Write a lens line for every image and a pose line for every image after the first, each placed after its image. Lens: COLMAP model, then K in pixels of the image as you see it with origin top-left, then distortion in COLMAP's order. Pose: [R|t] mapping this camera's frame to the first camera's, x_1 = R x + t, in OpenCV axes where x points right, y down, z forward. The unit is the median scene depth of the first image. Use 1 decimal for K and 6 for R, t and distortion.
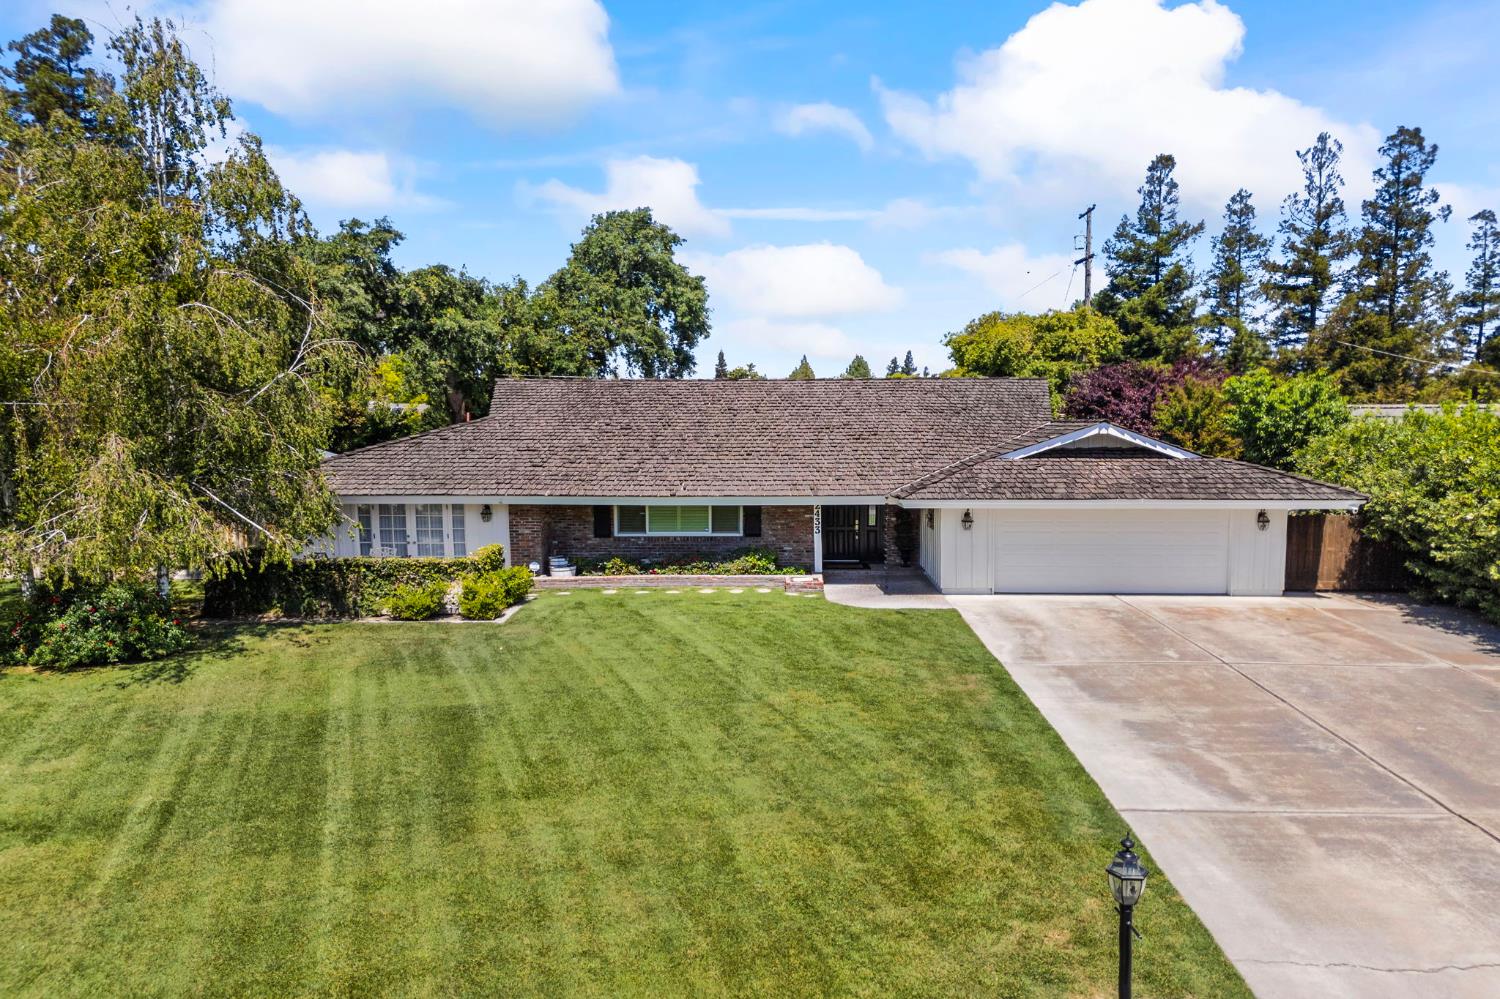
lens RADIAL K [[1067.1, 0, 723.7], [0, 1067.1, 521.0], [0, 0, 1]] dist [0.034759, -0.008540]
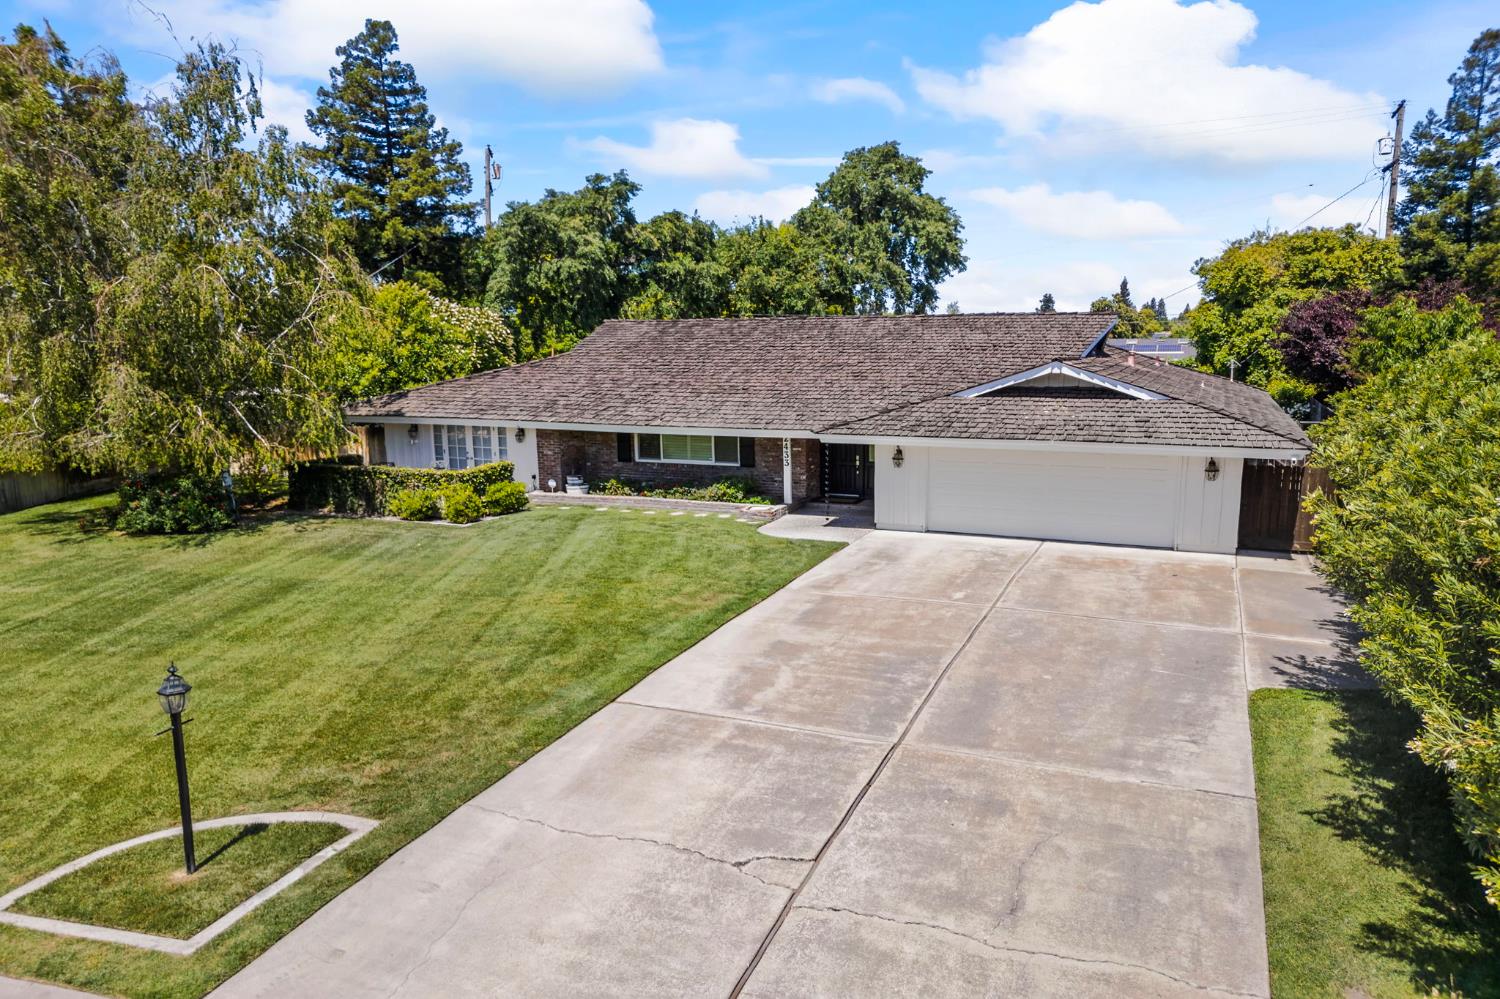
lens RADIAL K [[1067.1, 0, 723.7], [0, 1067.1, 521.0], [0, 0, 1]] dist [0.034759, -0.008540]
pose [[0.926435, 0.061634, -0.371374, 0.427303], [-0.039610, 0.996990, 0.066651, -0.001448], [0.374364, -0.047038, 0.926088, -0.001391]]
